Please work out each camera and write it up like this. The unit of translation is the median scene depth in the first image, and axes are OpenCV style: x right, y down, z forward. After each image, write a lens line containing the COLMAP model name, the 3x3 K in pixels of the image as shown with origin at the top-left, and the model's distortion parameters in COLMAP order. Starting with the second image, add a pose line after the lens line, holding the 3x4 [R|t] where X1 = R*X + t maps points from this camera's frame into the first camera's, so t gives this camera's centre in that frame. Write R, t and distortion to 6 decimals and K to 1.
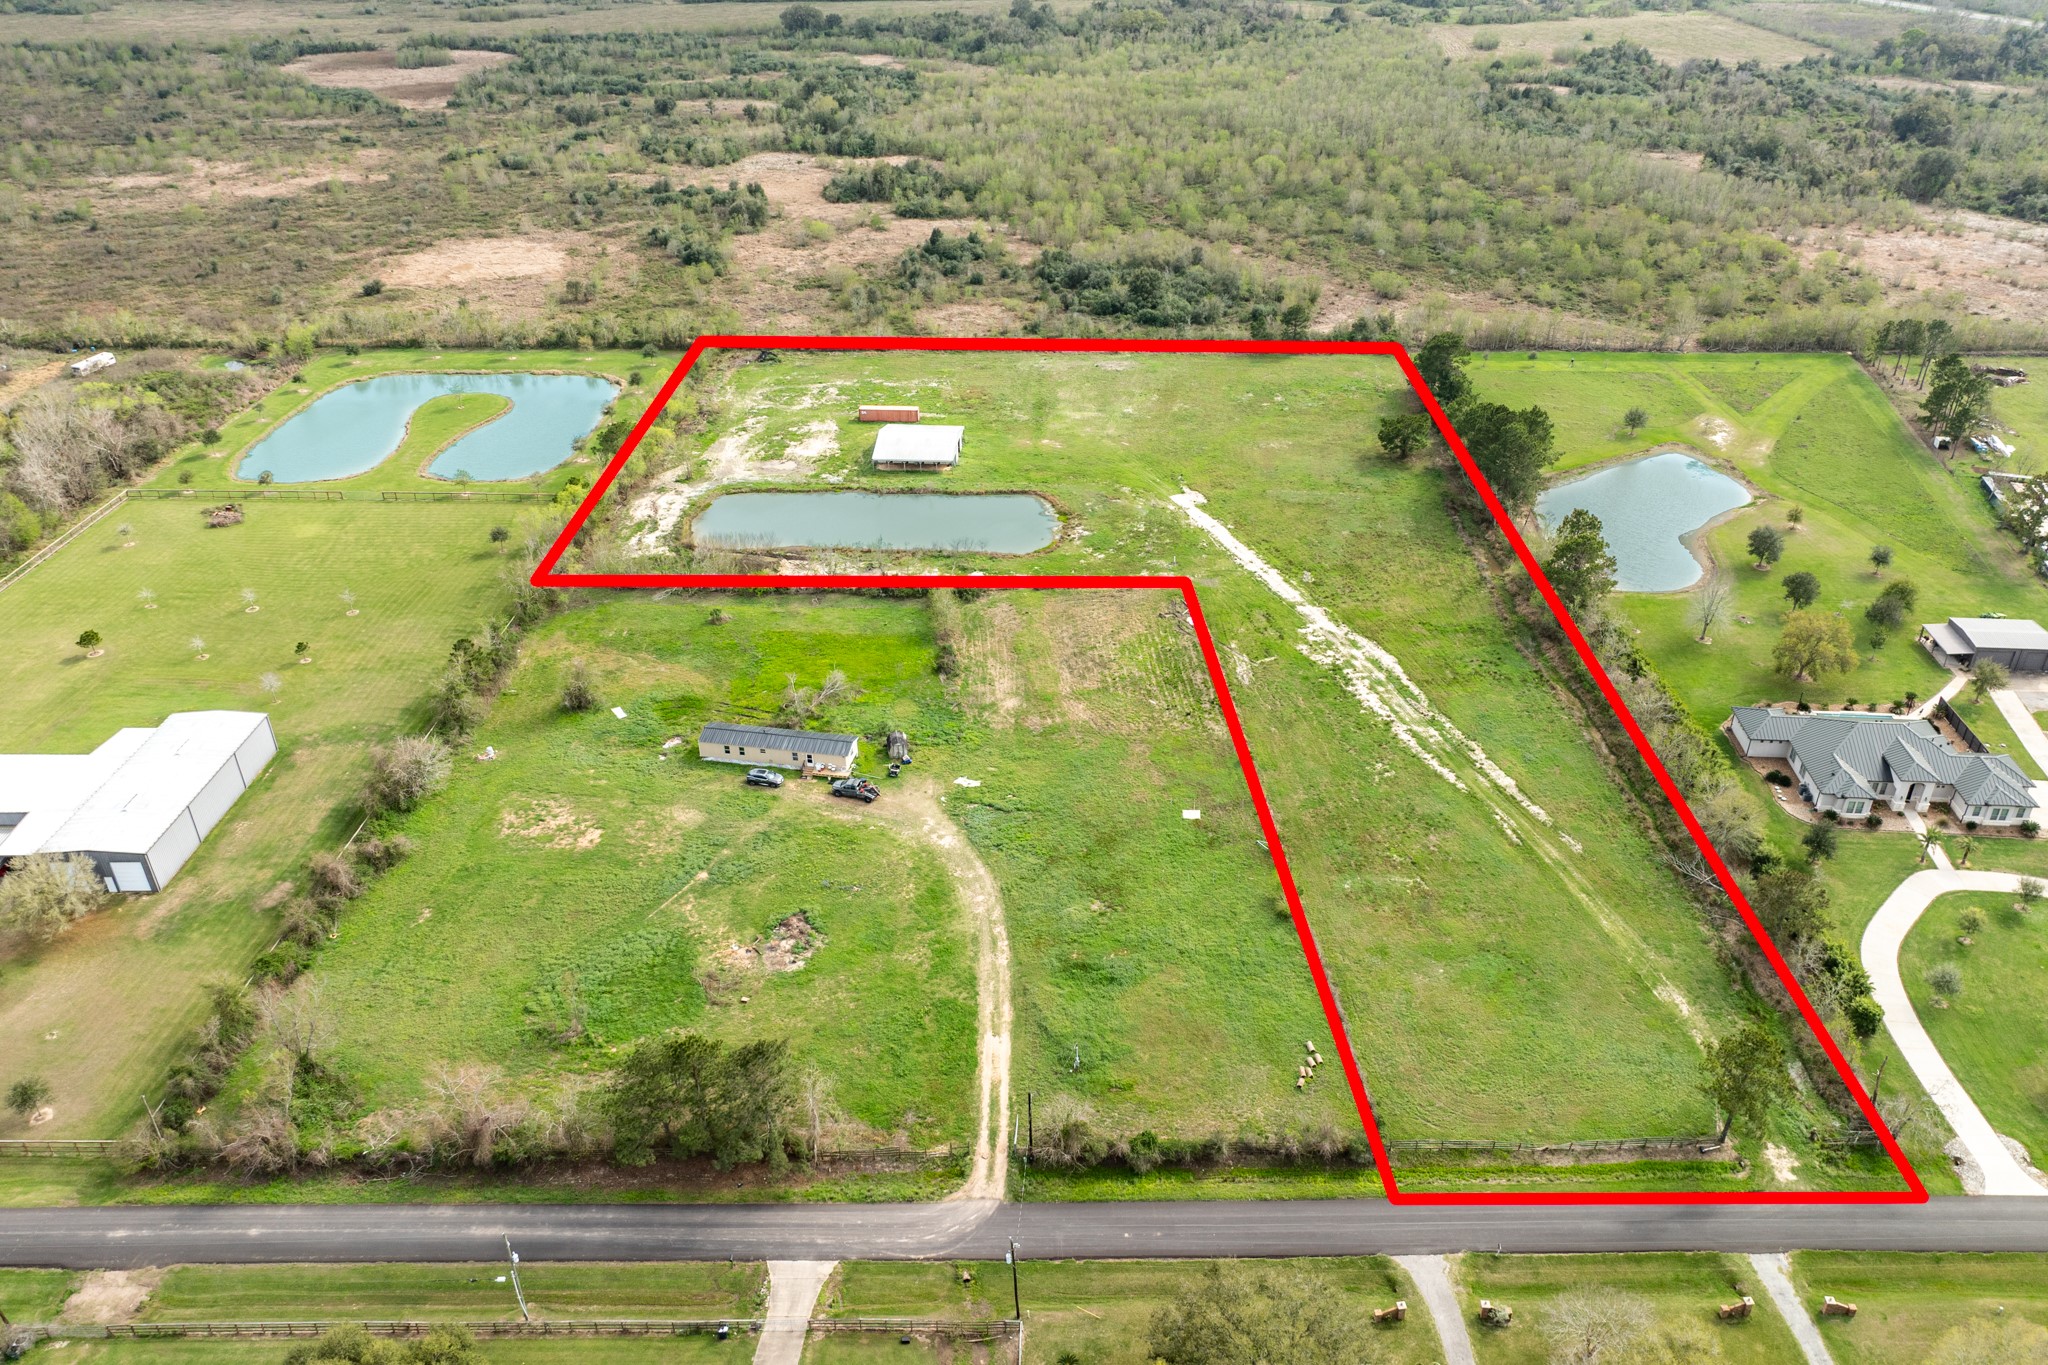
lens RADIAL K [[1526.7, 0, 1064.8], [0, 1526.7, 684.9], [0, 0, 1]] dist [0.002525, -0.006837]
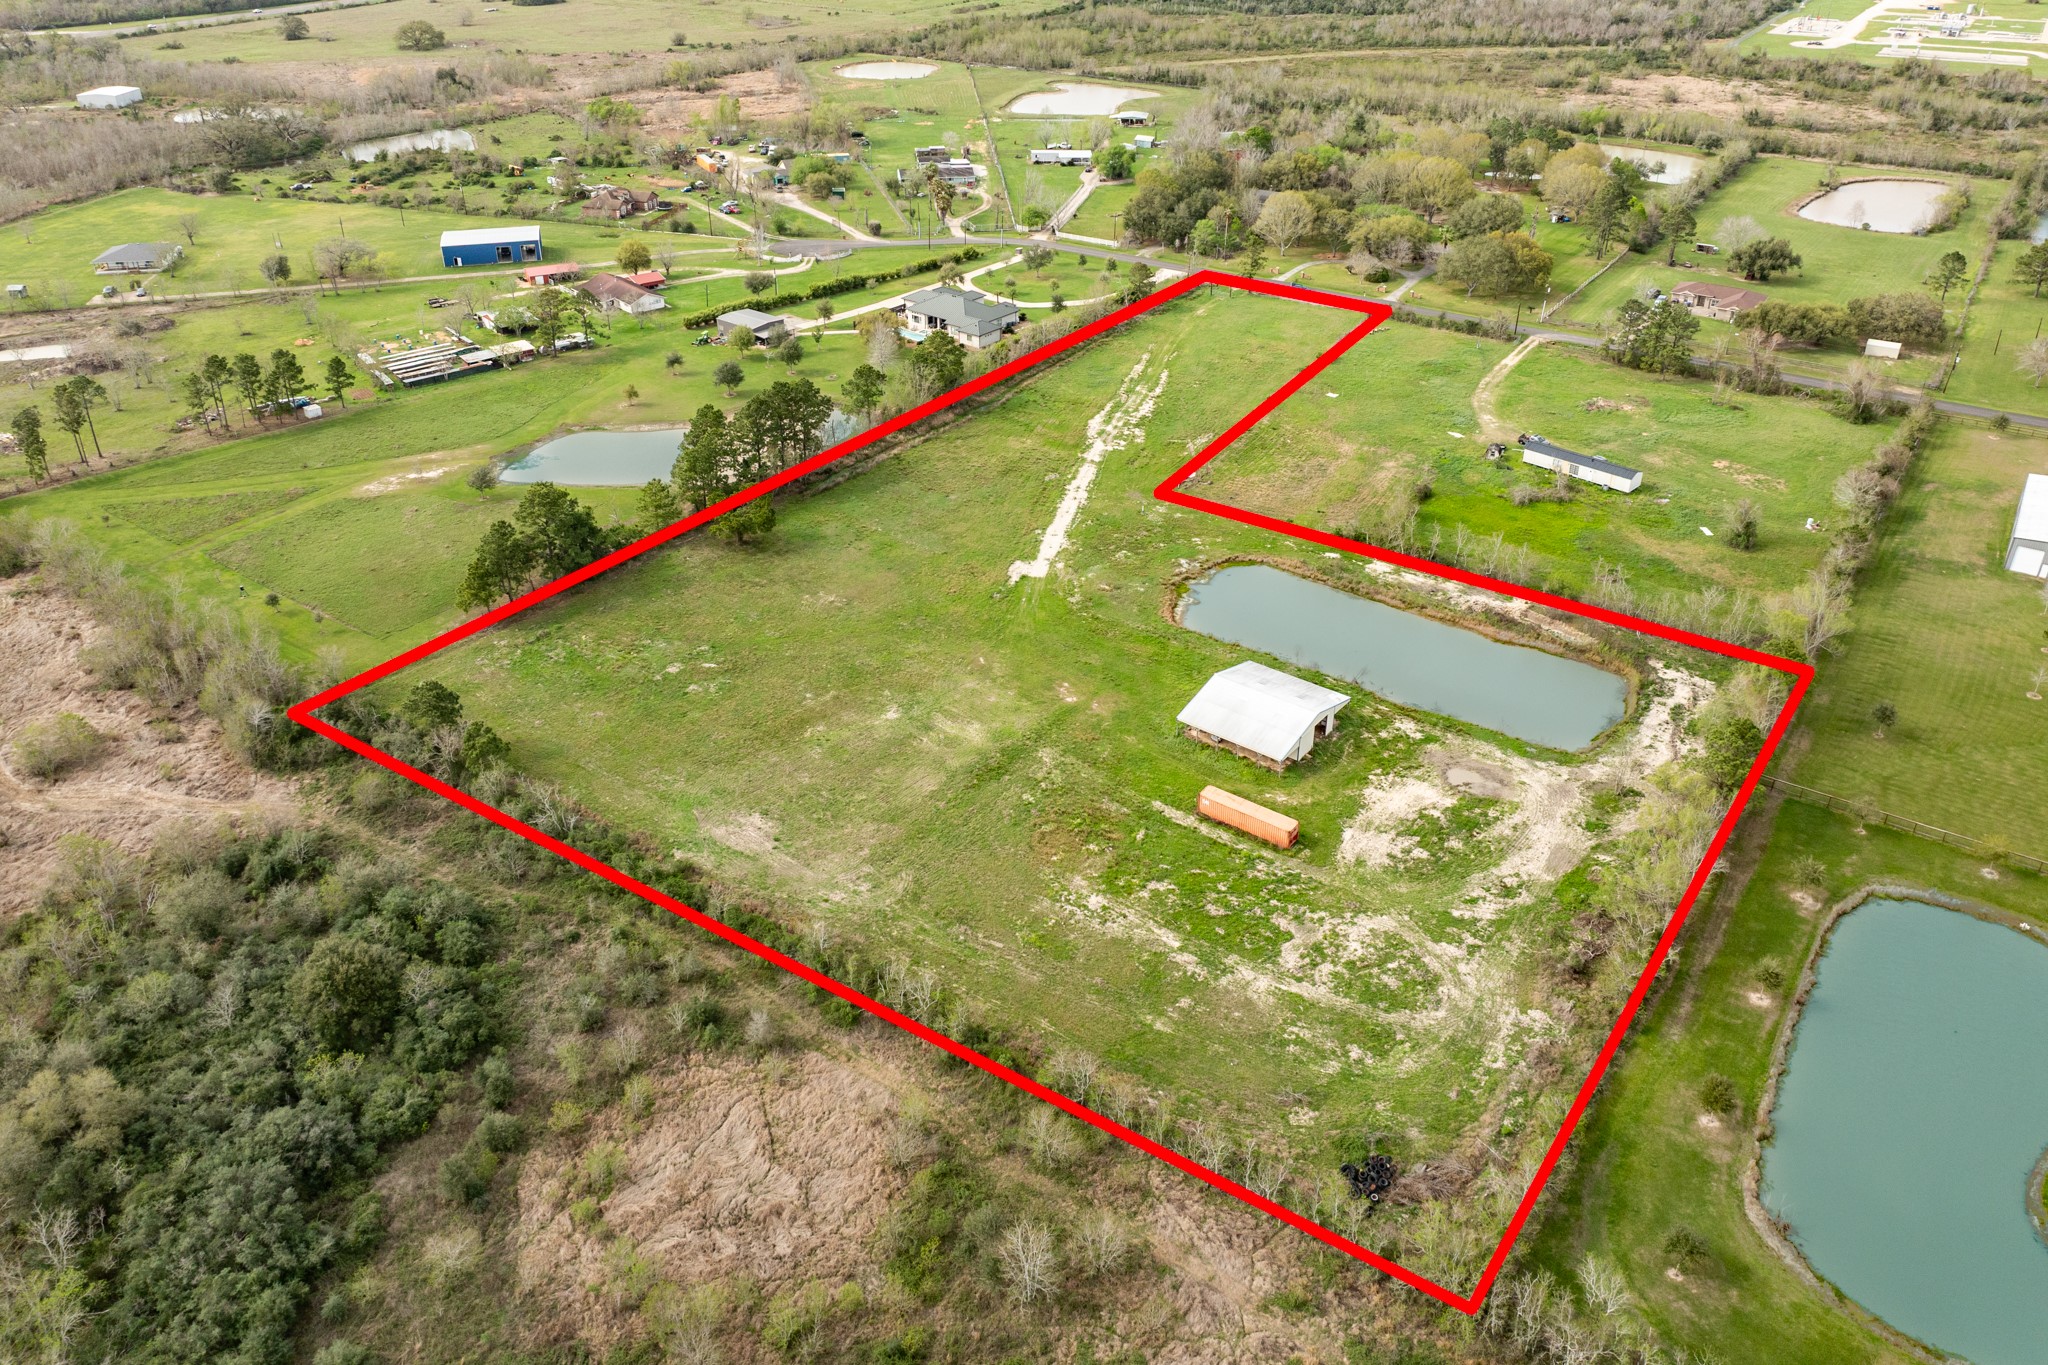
lens RADIAL K [[1392.7, 0, 1009.4], [0, 1392.7, 682.1], [0, 0, 1]] dist [-0.000710, -0.003702]
pose [[-0.816725, -0.312350, 0.485179, -0.381845], [0.282369, 0.516931, 0.808115, -0.890117], [-0.503218, 0.797007, -0.333993, 1.608578]]
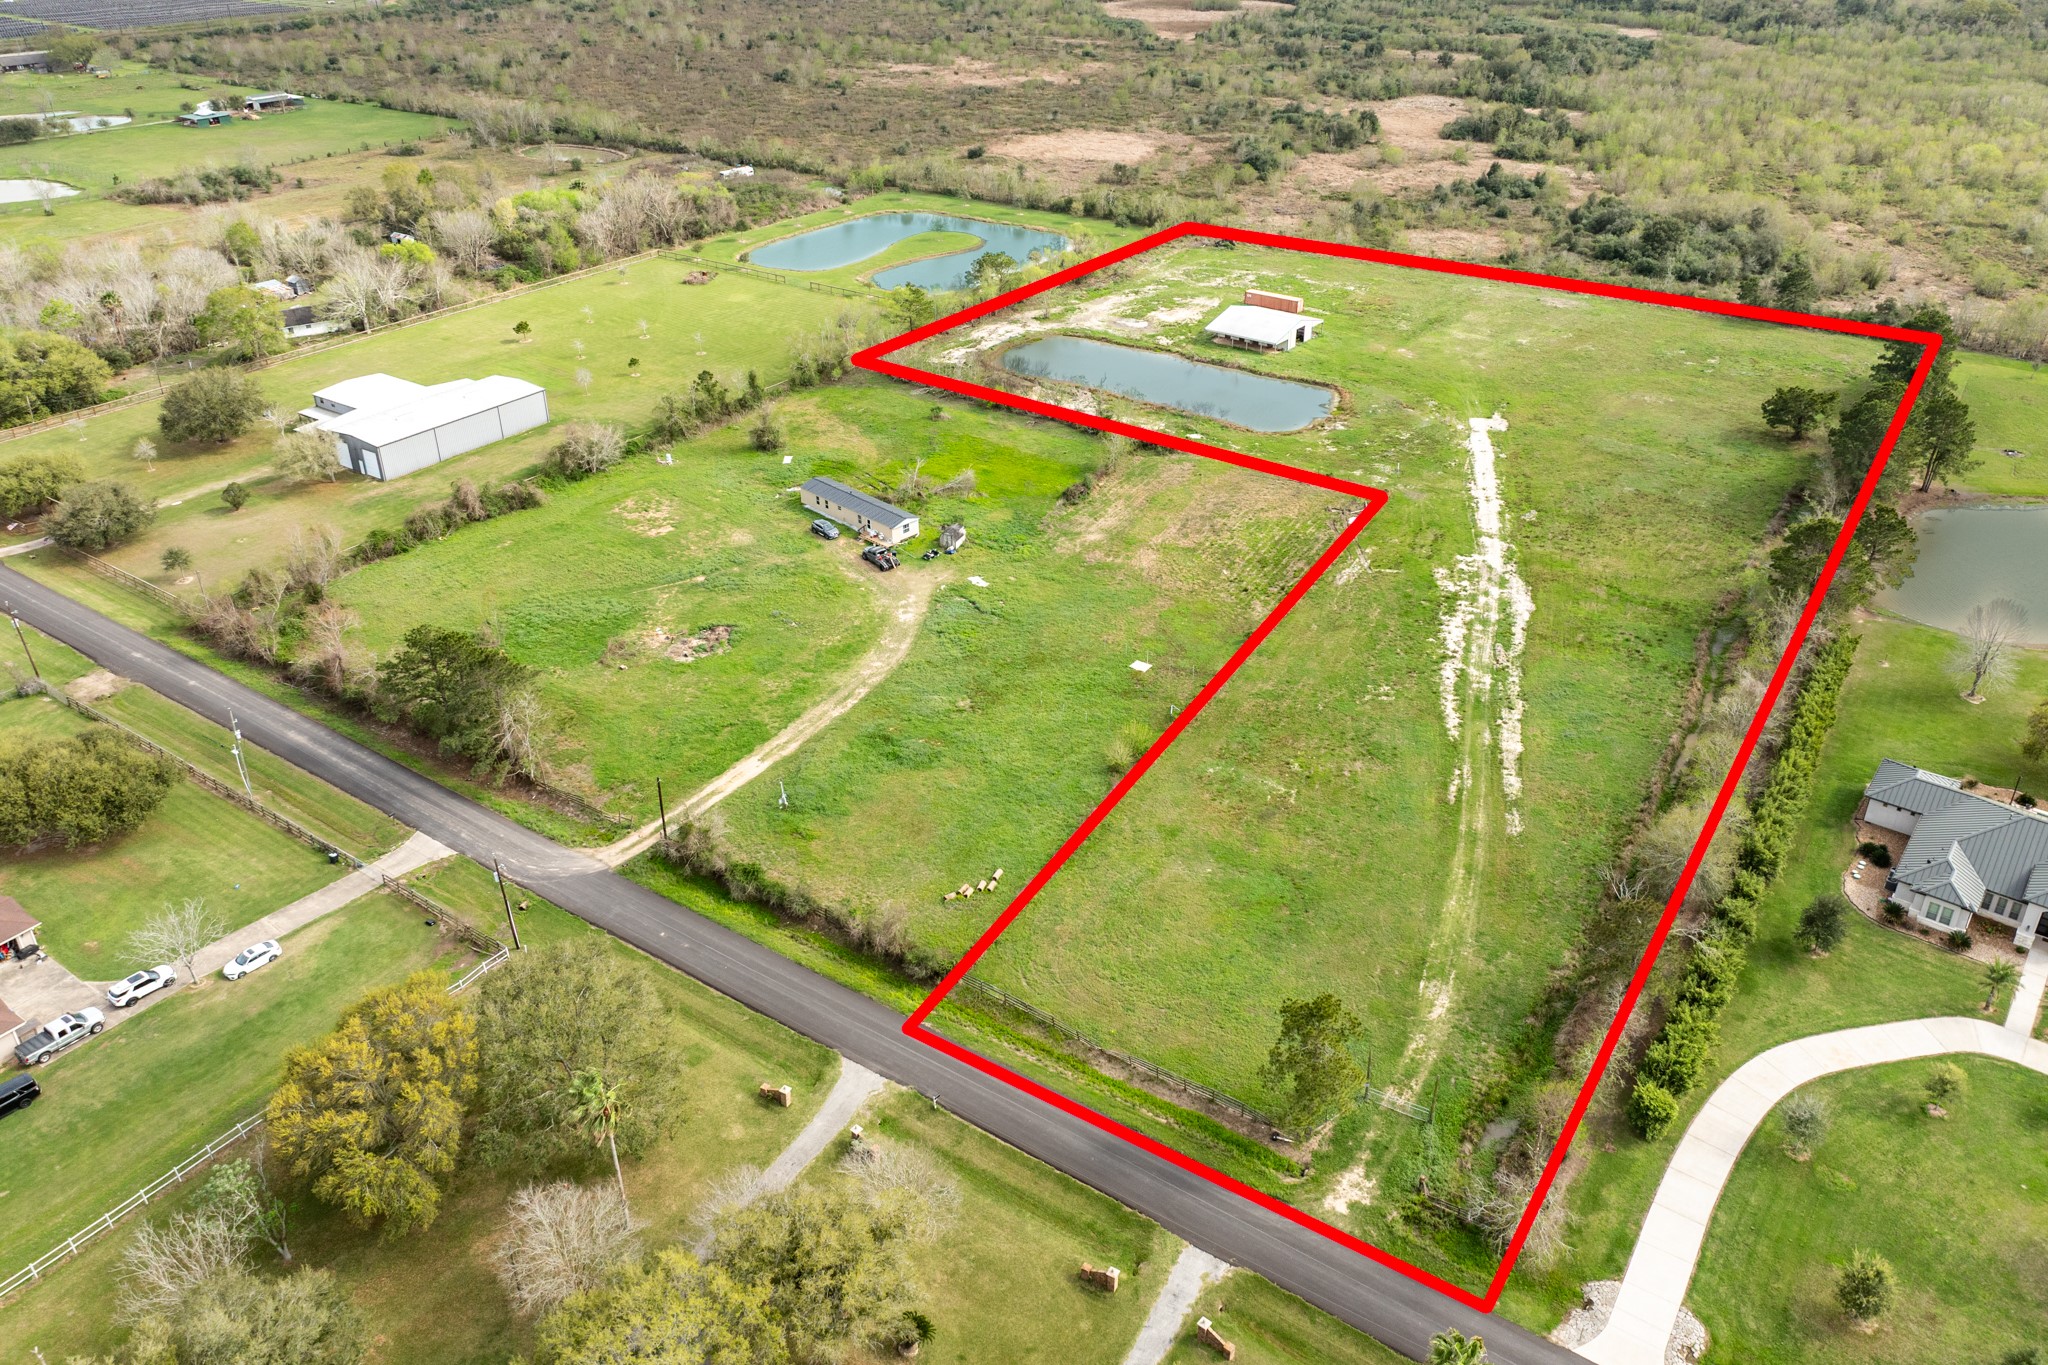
lens RADIAL K [[1436.8, 0, 1024.0], [0, 1436.8, 682.5], [0, 0, 1]] dist [0.011376, -0.028045]
pose [[0.822308, 0.284768, -0.492663, 0.386115], [-0.278476, 0.956402, 0.088011, 0.030879], [0.496247, 0.064823, 0.865758, 0.170281]]
